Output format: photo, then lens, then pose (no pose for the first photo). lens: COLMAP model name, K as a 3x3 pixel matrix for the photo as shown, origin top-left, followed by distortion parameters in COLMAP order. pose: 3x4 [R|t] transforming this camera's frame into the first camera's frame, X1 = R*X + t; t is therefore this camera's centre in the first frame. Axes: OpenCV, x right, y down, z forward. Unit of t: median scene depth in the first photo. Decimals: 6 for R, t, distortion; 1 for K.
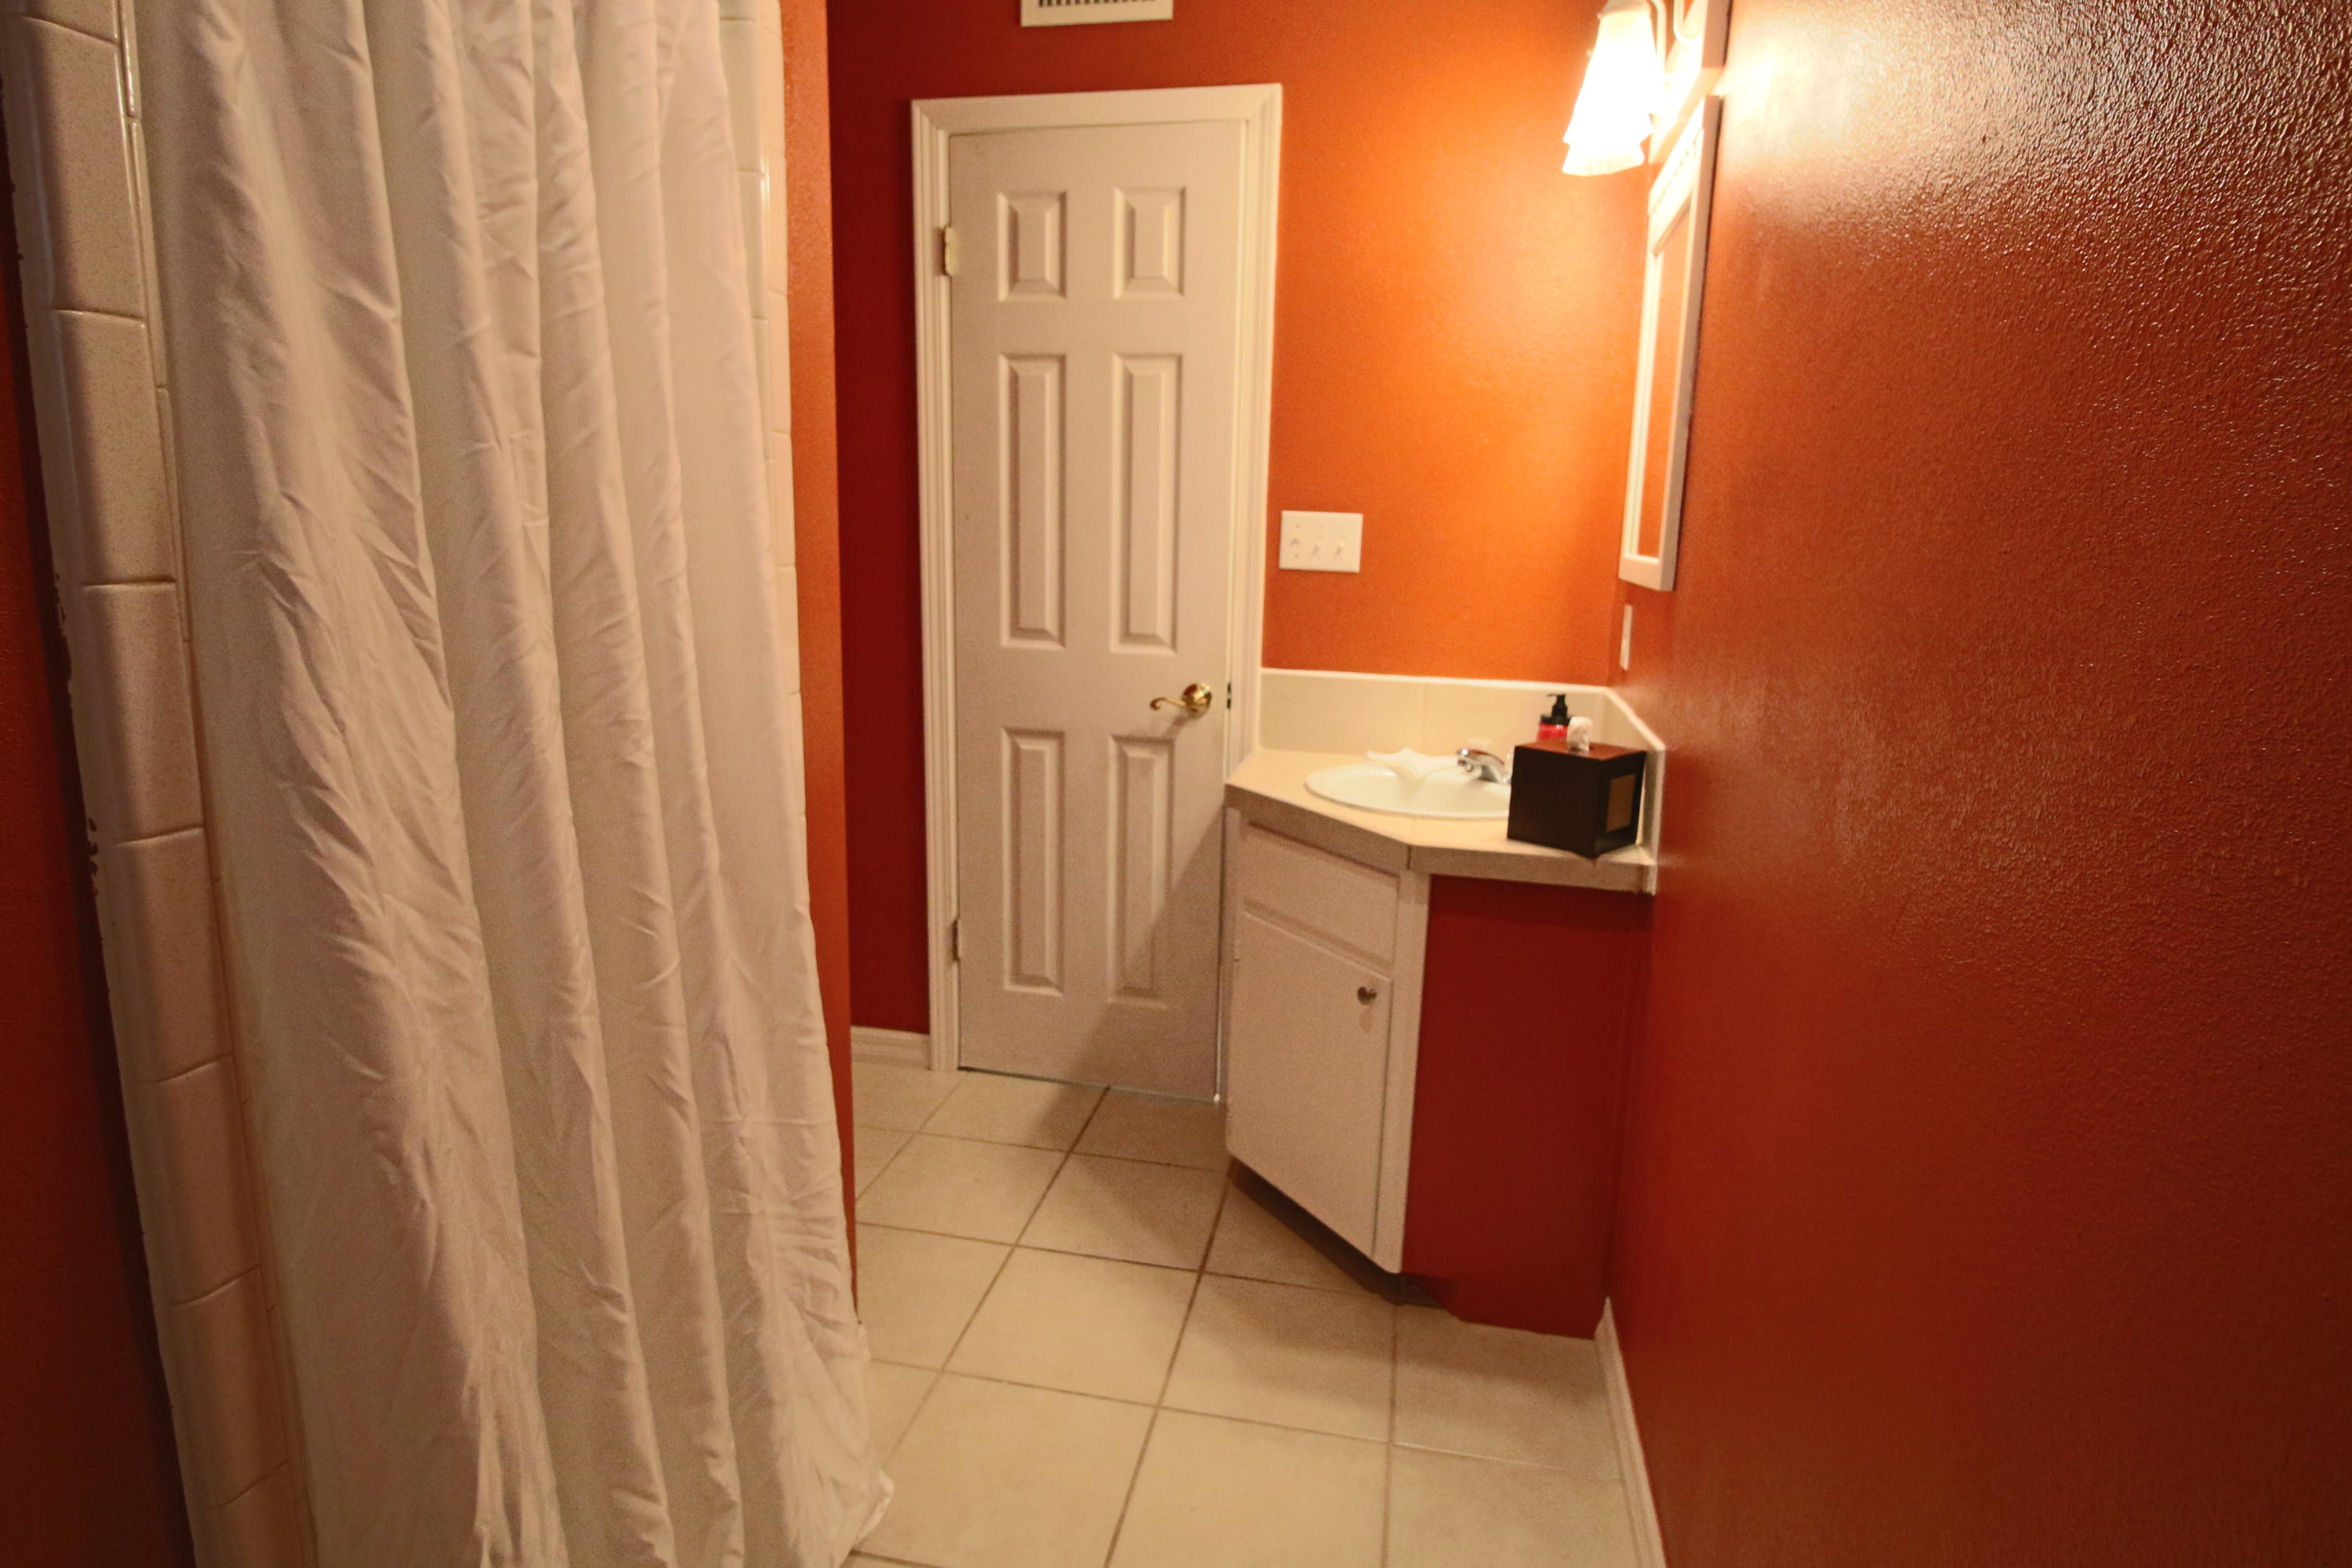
lens RADIAL K [[1238.2, 0, 1175.7], [0, 1238.2, 767.5], [0, 0, 1]] dist [0.010215, -0.021277]
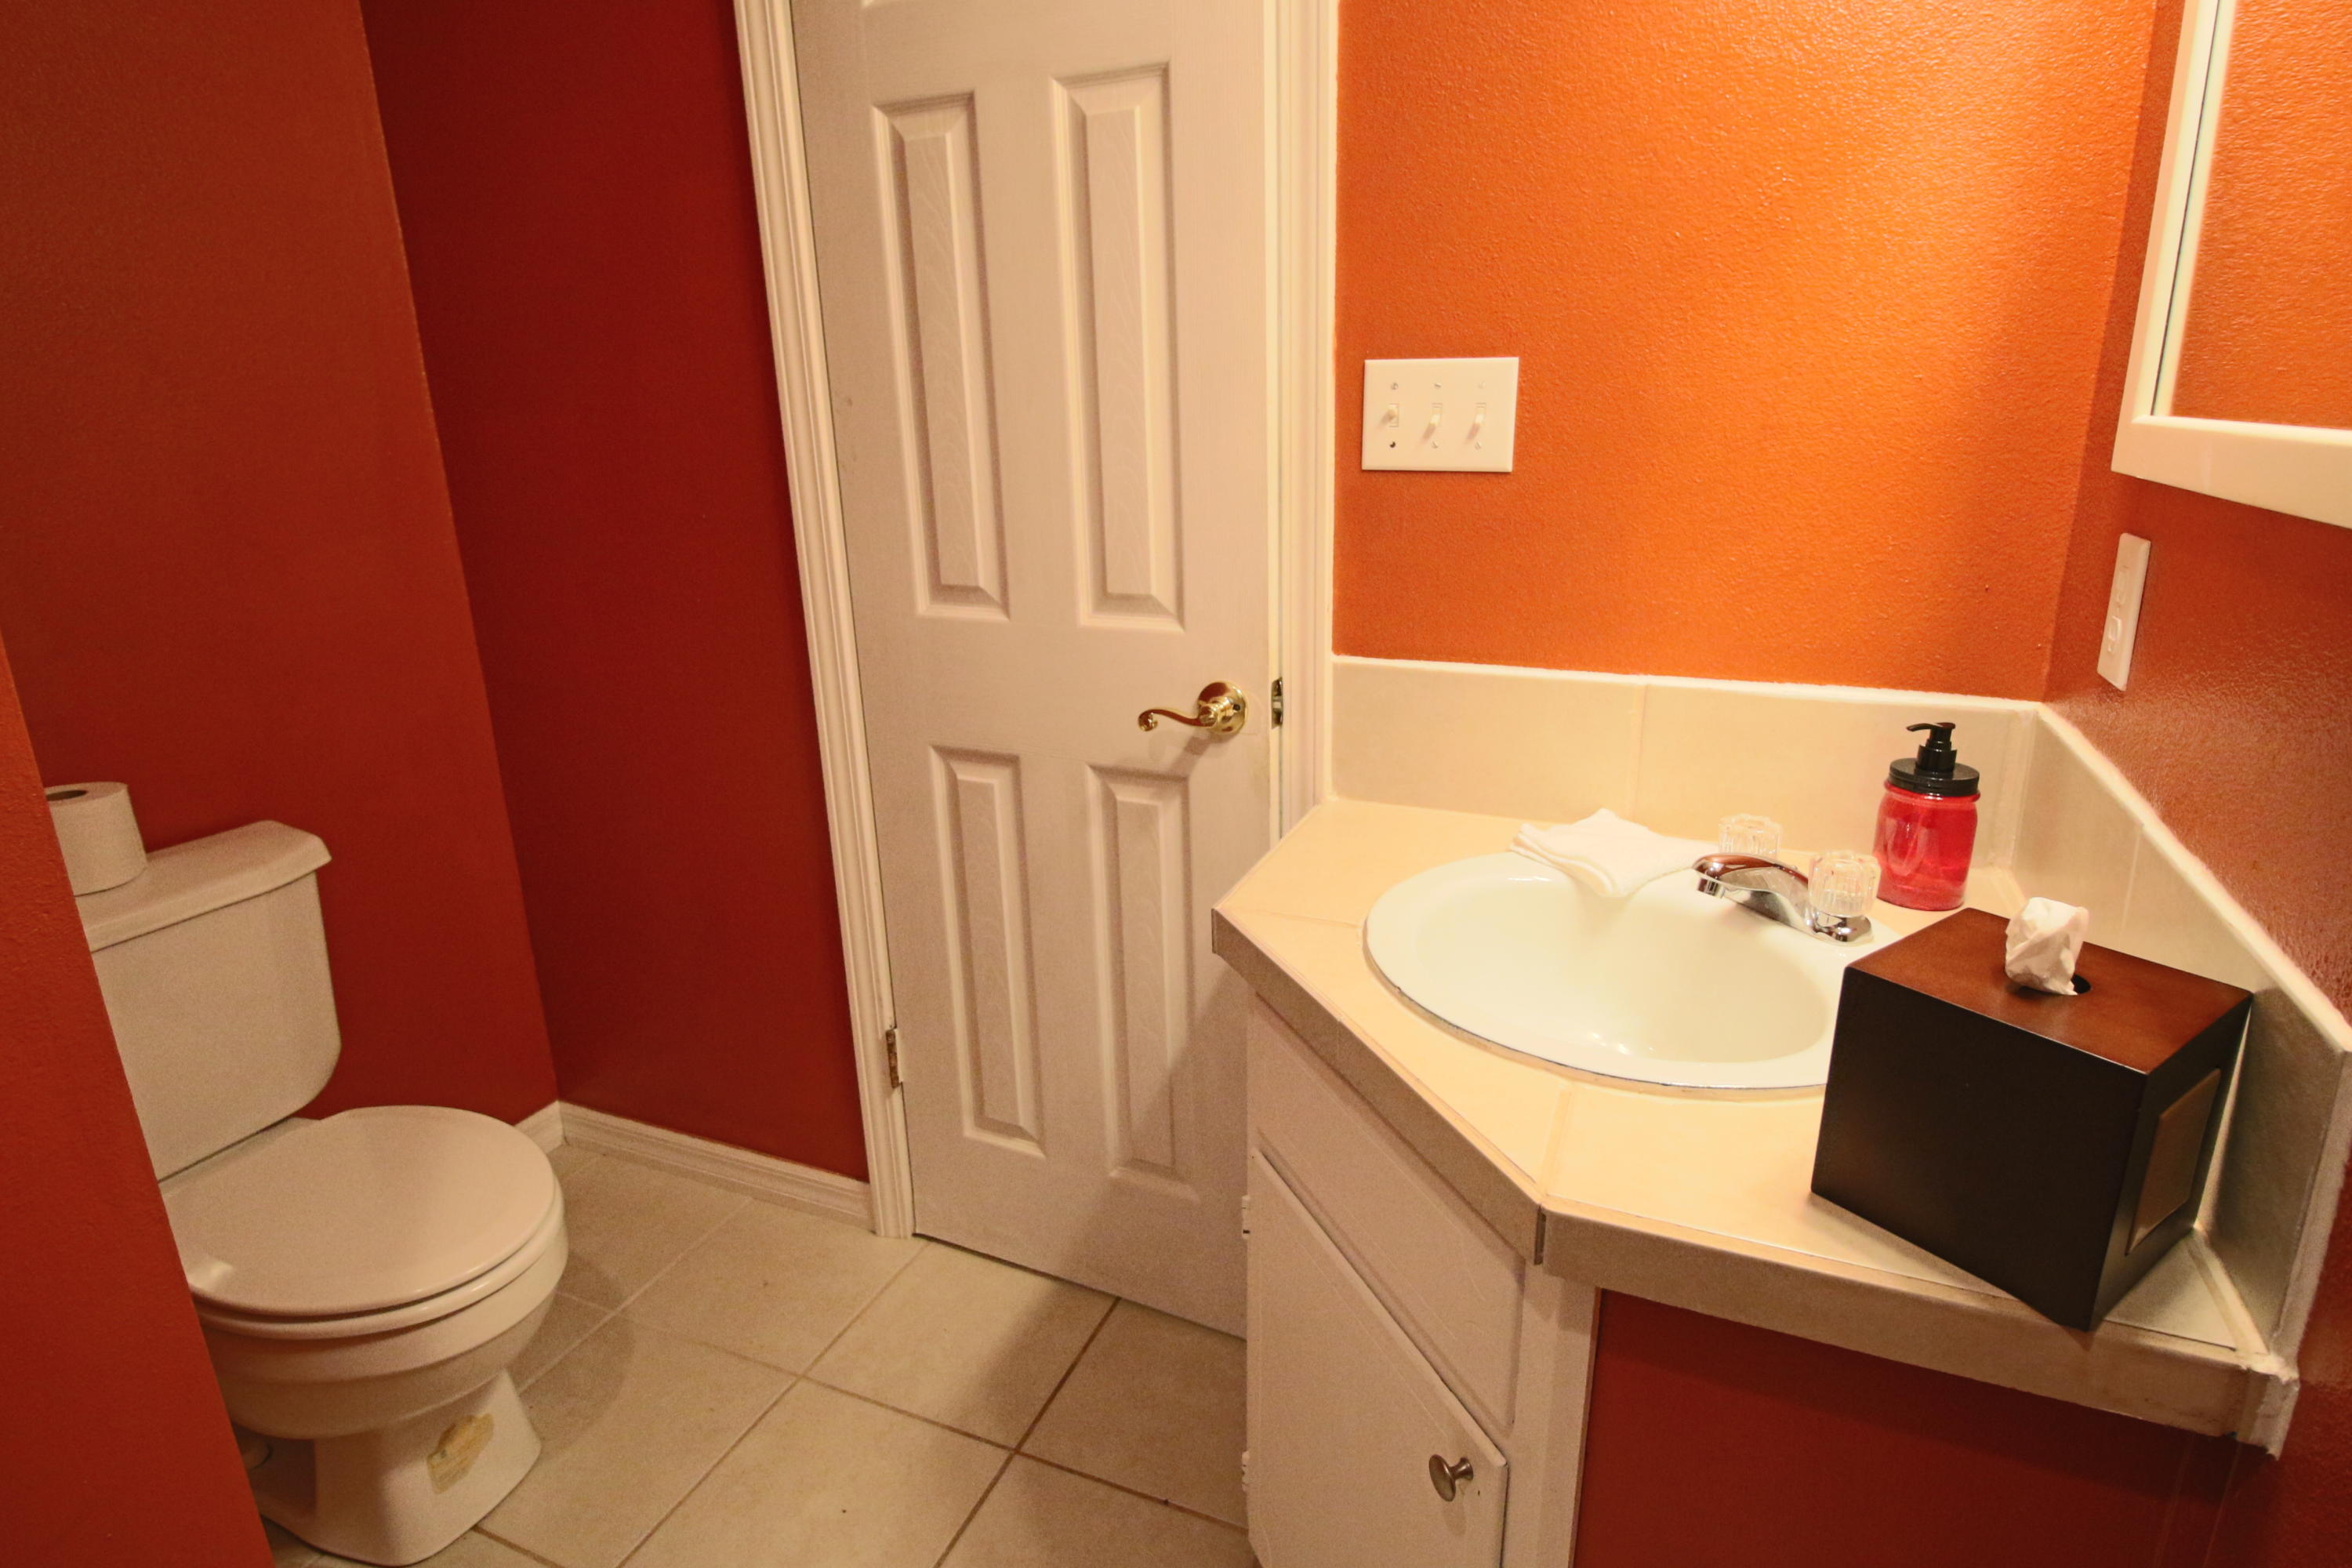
lens RADIAL K [[1238.2, 0, 1175.7], [0, 1238.2, 767.5], [0, 0, 1]] dist [0.010215, -0.021277]
pose [[0.979864, 0.007801, -0.199515, 0.110059], [0.010460, 0.995859, 0.090306, -0.080057], [0.199393, -0.090575, 0.975725, 0.439837]]
